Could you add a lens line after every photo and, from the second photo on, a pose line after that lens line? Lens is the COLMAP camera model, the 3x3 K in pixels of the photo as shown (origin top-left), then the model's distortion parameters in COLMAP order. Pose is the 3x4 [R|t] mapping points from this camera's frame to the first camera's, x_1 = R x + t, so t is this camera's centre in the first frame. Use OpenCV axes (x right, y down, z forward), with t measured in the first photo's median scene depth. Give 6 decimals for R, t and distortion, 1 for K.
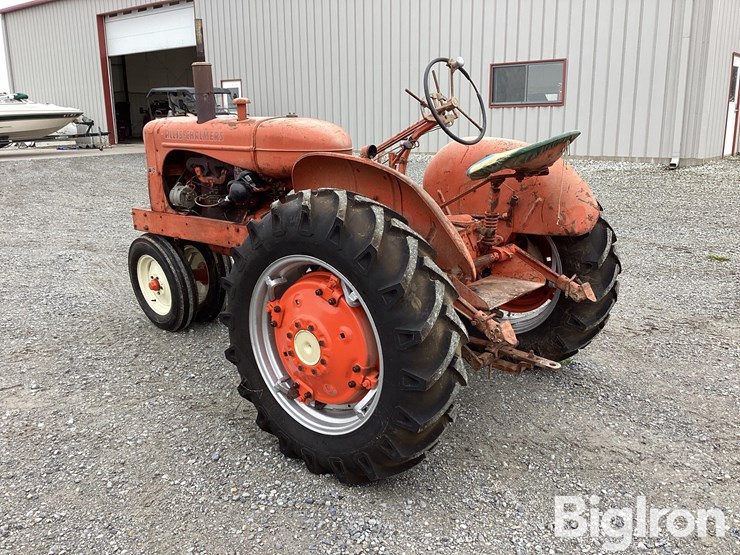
lens RADIAL K [[666.5, 0, 372.5], [0, 666.5, 278.3], [0, 0, 1]] dist [0.104463, -0.174126]
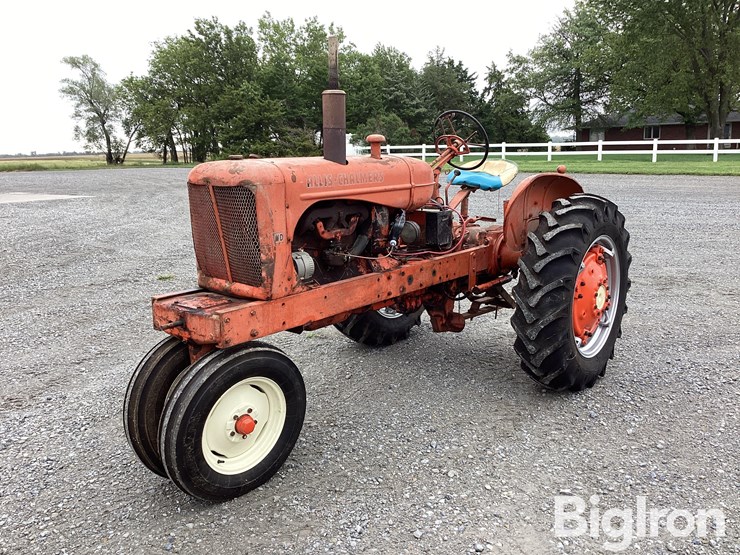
lens RADIAL K [[674.6, 0, 370.0], [0, 674.6, 277.5], [0, 0, 1]] dist [0.069113, -0.133509]
pose [[-0.015675, -0.179902, 0.983560, -1.070333], [0.263736, 0.948101, 0.177620, -0.234384], [-0.964468, 0.262184, 0.032585, 0.966527]]
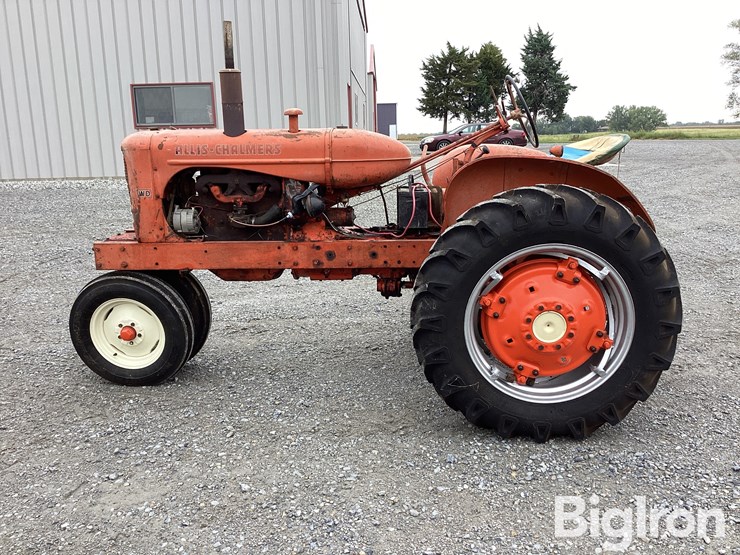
lens RADIAL K [[666.5, 0, 372.5], [0, 666.5, 278.3], [0, 0, 1]] dist [0.104463, -0.174126]
pose [[0.791609, -0.136144, 0.595668, -0.661357], [0.156859, 0.987471, 0.017236, -0.028305], [-0.590551, 0.079791, 0.803046, 0.180106]]
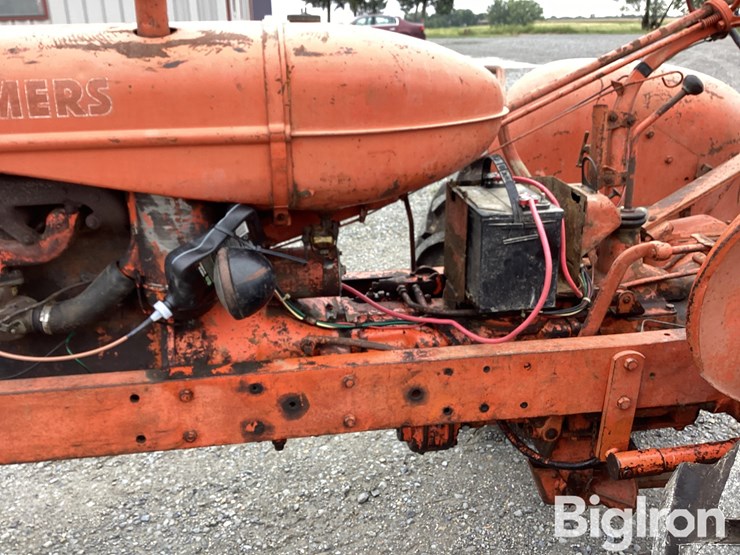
lens RADIAL K [[673.7, 0, 372.9], [0, 673.7, 278.4], [0, 0, 1]] dist [0.072049, -0.135898]
pose [[0.672042, -0.262471, 0.692437, -0.339121], [0.184332, 0.964938, 0.186861, -0.163154], [-0.717204, 0.002060, 0.696861, 0.694414]]
